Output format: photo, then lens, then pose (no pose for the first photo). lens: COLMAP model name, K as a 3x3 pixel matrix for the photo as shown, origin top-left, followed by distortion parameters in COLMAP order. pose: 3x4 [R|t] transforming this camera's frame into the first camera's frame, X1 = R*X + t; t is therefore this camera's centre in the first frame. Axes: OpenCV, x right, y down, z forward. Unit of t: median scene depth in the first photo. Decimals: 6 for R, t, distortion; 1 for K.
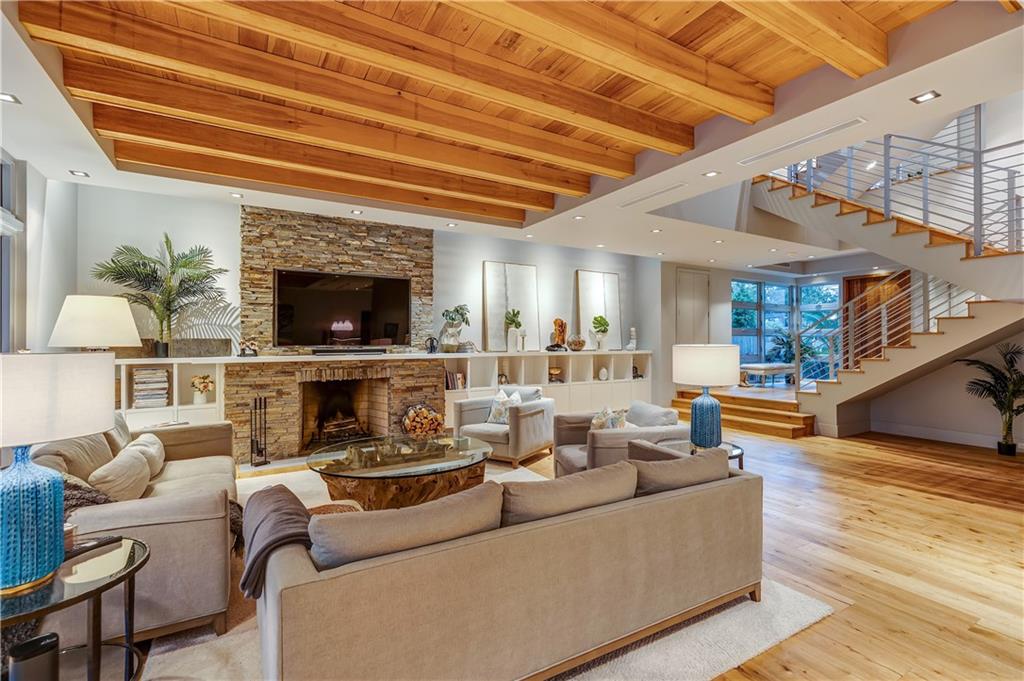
lens RADIAL K [[462.0, 0, 506.1], [0, 462.0, 340.5], [0, 0, 1]] dist [0.008597, -0.001106]
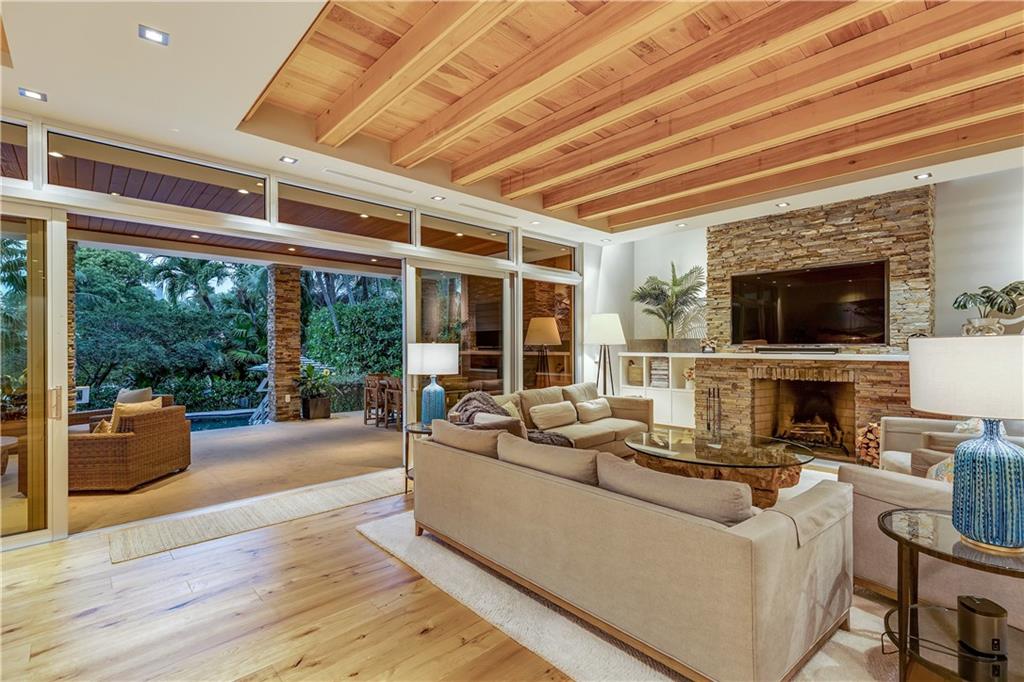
lens RADIAL K [[462.0, 0, 519.7], [0, 462.0, 347.5], [0, 0, 1]] dist [0.008597, -0.001106]
pose [[0.231833, 0.005706, -0.972739, 0.473233], [0.003583, 0.999971, 0.006720, 0.010243], [0.972749, -0.005043, 0.231806, 0.235796]]
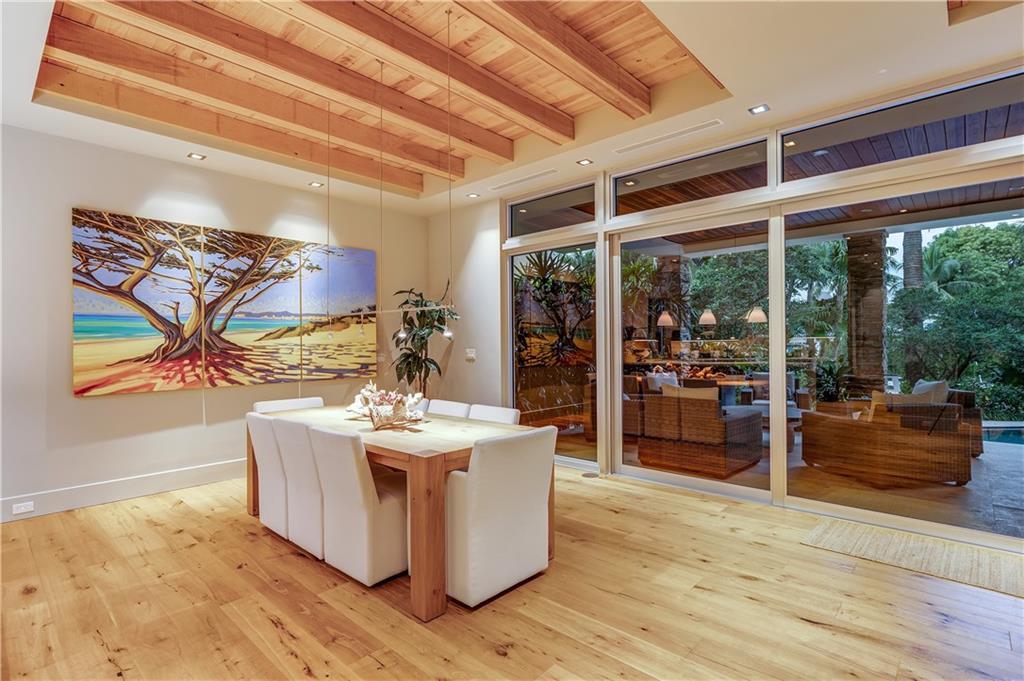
lens RADIAL K [[498.7, 0, 518.9], [0, 498.7, 342.8], [0, 0, 1]] dist [-0.003098, -0.000180]
pose [[-0.952179, 0.012621, -0.305280, 0.339473], [0.014008, 0.999899, -0.002353, 0.023215], [0.305219, -0.006517, -0.952260, 0.330907]]
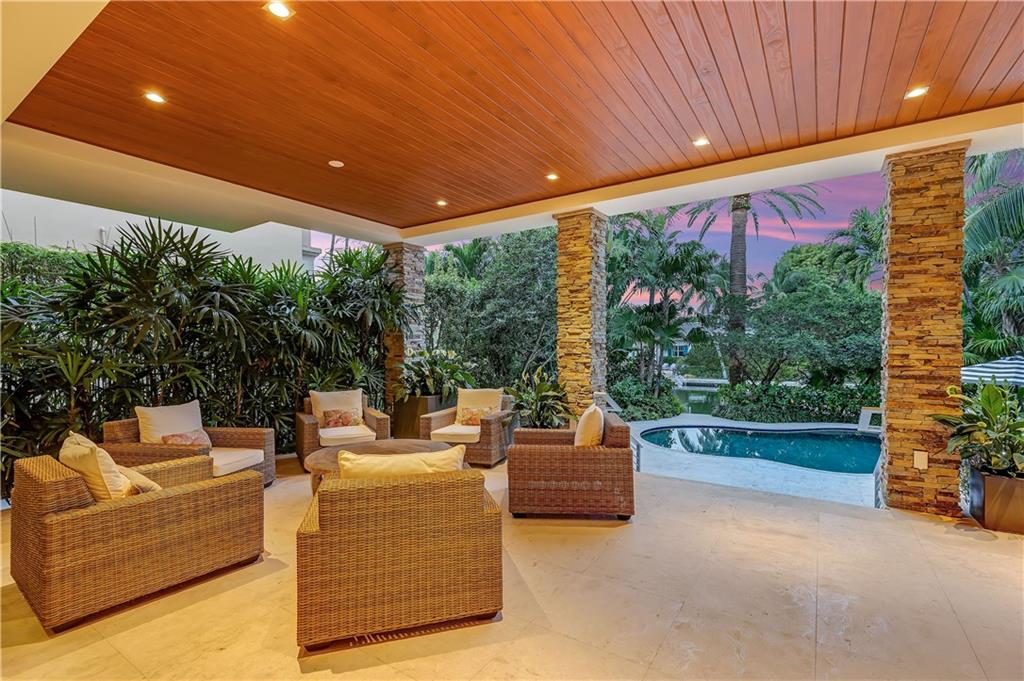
lens RADIAL K [[462.0, 0, 516.9], [0, 462.0, 355.7], [0, 0, 1]] dist [0.008597, -0.001106]
pose [[-0.894807, 0.022112, -0.445904, -0.382736], [0.013377, 0.999652, 0.022727, 0.013570], [0.446252, 0.014372, -0.894792, 0.178849]]
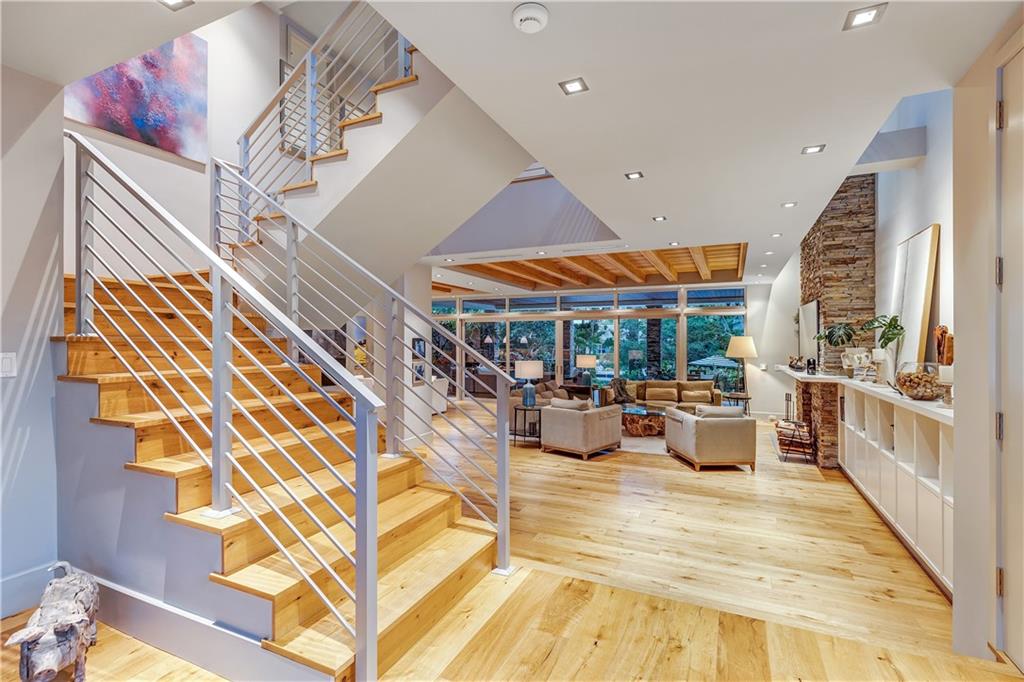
lens RADIAL K [[462.0, 0, 514.2], [0, 462.0, 343.9], [0, 0, 1]] dist [0.008597, -0.001106]
pose [[-0.819456, 0.004890, -0.573121, 1.064764], [0.007770, 0.999966, -0.002577, -0.023656], [0.573089, -0.006565, -0.819467, 1.666732]]
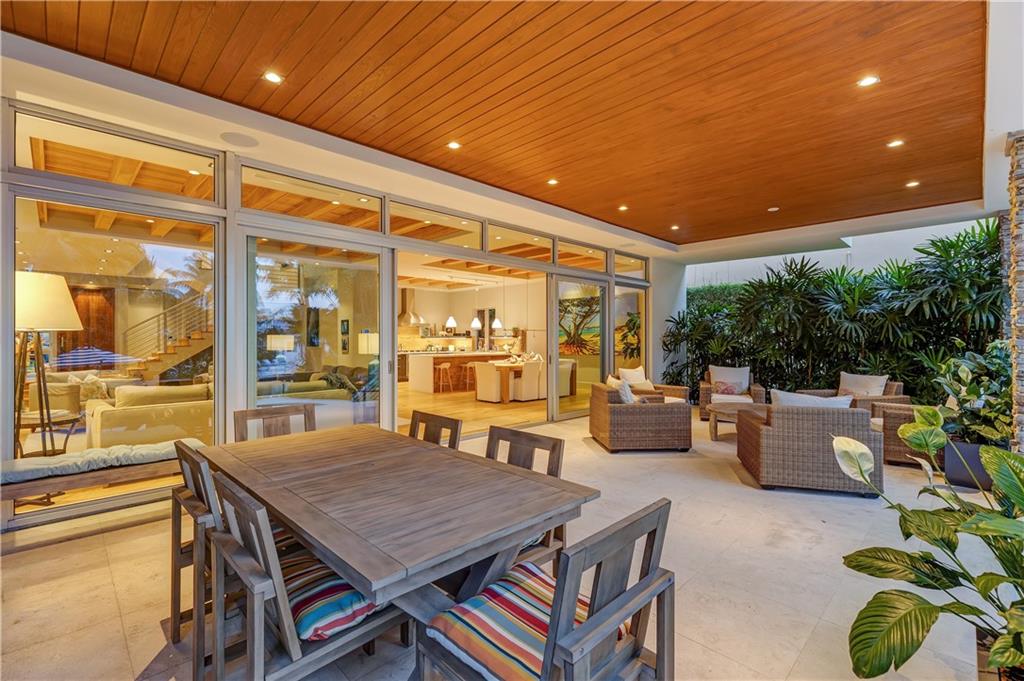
lens RADIAL K [[462.0, 0, 510.9], [0, 462.0, 334.9], [0, 0, 1]] dist [0.008597, -0.001106]
pose [[-0.250866, 0.013878, 0.967922, -1.378180], [-0.000303, 0.999896, -0.014415, 0.027342], [-0.968022, -0.003909, -0.250836, 0.238921]]
